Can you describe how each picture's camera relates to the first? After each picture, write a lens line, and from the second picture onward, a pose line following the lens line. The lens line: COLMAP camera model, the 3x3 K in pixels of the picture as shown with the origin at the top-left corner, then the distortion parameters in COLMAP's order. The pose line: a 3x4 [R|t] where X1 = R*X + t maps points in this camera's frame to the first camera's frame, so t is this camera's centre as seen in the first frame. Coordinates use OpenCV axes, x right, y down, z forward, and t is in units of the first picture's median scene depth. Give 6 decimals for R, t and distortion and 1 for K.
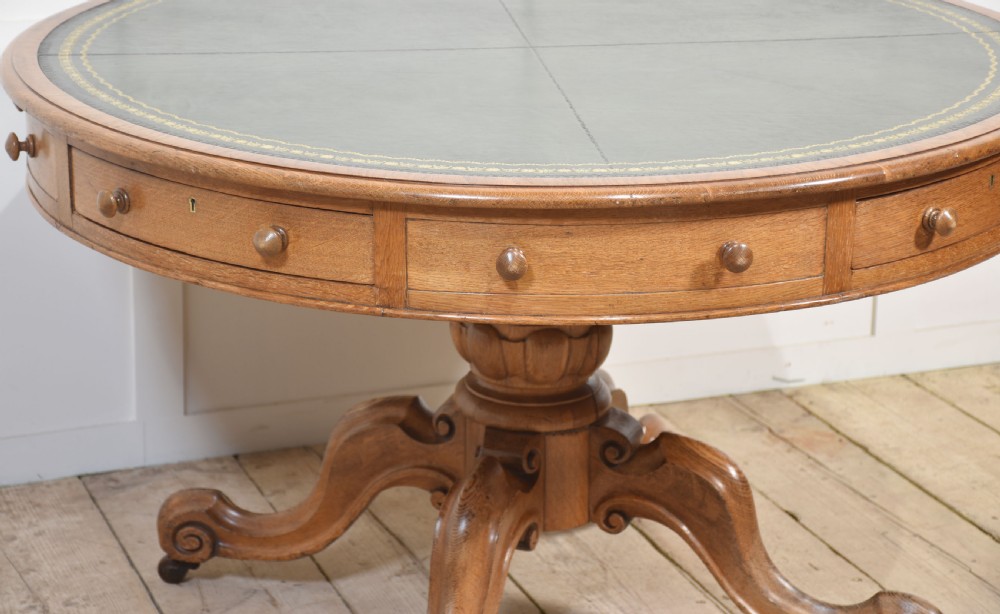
lens RADIAL K [[2502.9, 0, 498.4], [0, 2502.9, 292.9], [0, 0, 1]] dist [0.673304, 0.665441]
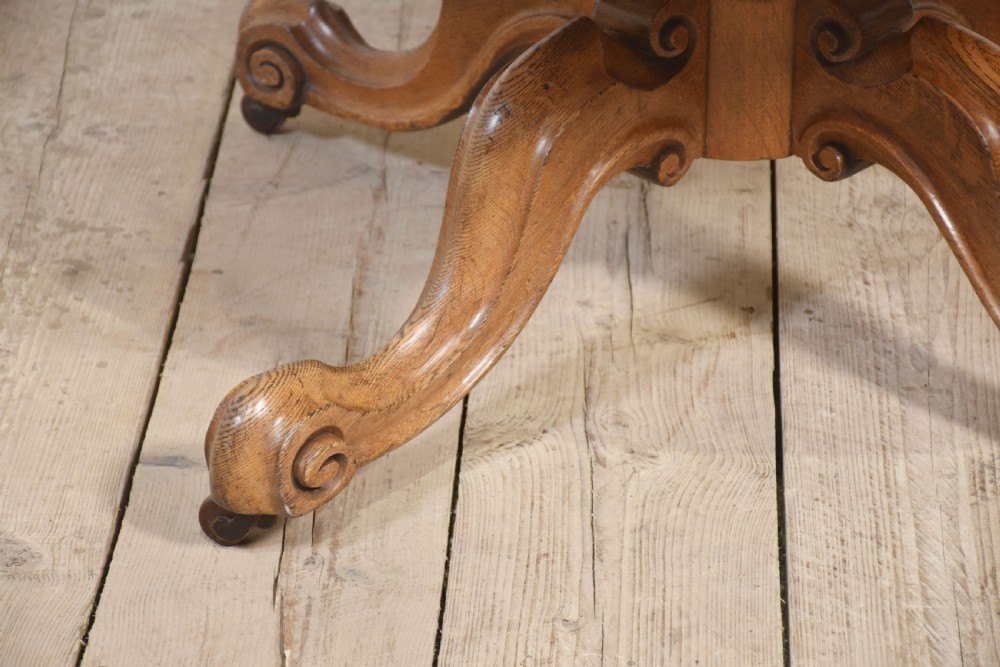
lens RADIAL K [[3921.9, 0, 507.2], [0, 3921.9, 347.4], [0, 0, 1]] dist [1.440930, 2.239407]
pose [[0.912331, 0.185725, -0.364908, 0.321378], [-0.116494, 0.972116, 0.203517, -0.044692], [0.392531, -0.143165, 0.908528, 0.137633]]
